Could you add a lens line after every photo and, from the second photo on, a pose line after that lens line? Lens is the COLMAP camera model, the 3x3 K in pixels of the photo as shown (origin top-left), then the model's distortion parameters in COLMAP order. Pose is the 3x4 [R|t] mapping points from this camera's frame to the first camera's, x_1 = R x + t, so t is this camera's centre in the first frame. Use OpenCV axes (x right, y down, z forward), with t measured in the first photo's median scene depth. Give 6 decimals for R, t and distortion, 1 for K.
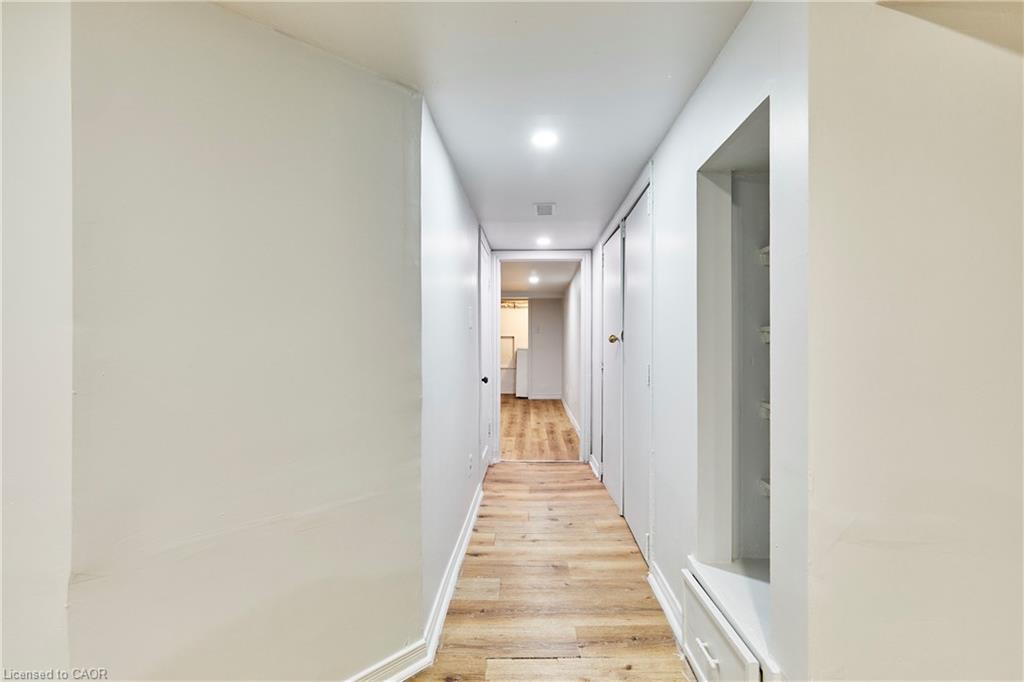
lens RADIAL K [[481.6, 0, 515.0], [0, 481.6, 337.8], [0, 0, 1]] dist [0.005546, -0.000010]
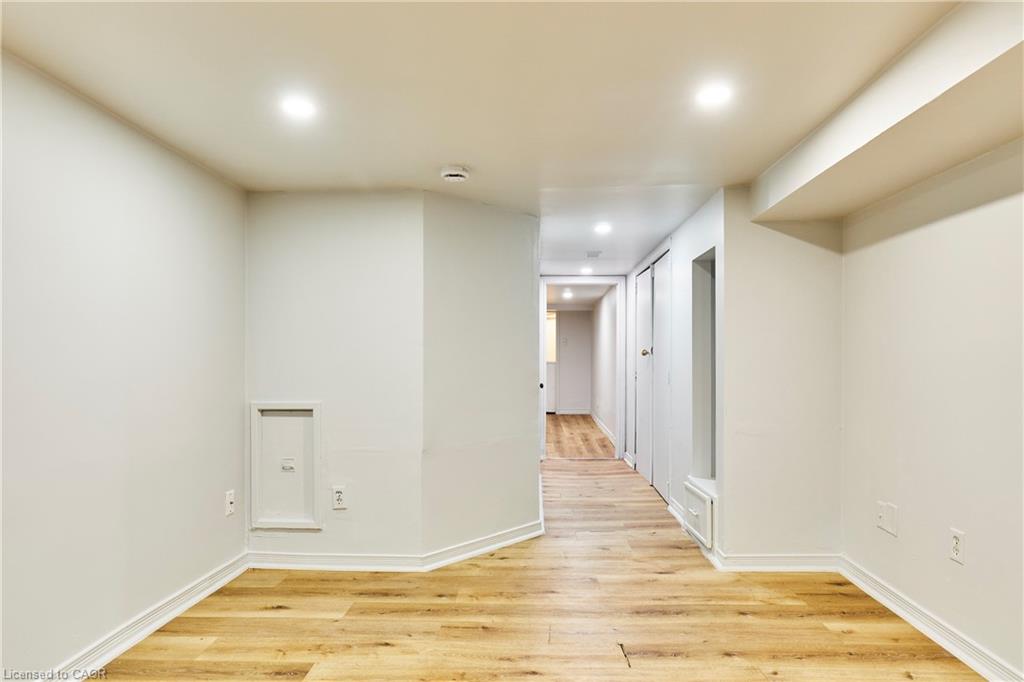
lens RADIAL K [[631.8, 0, 513.0], [0, 631.8, 345.9], [0, 0, 1]] dist [0.006179, 0.000537]
pose [[0.999997, 0.001846, -0.001716, -0.096345], [-0.001855, 0.999984, -0.005413, -0.004135], [0.001706, 0.005416, 0.999984, -0.455770]]
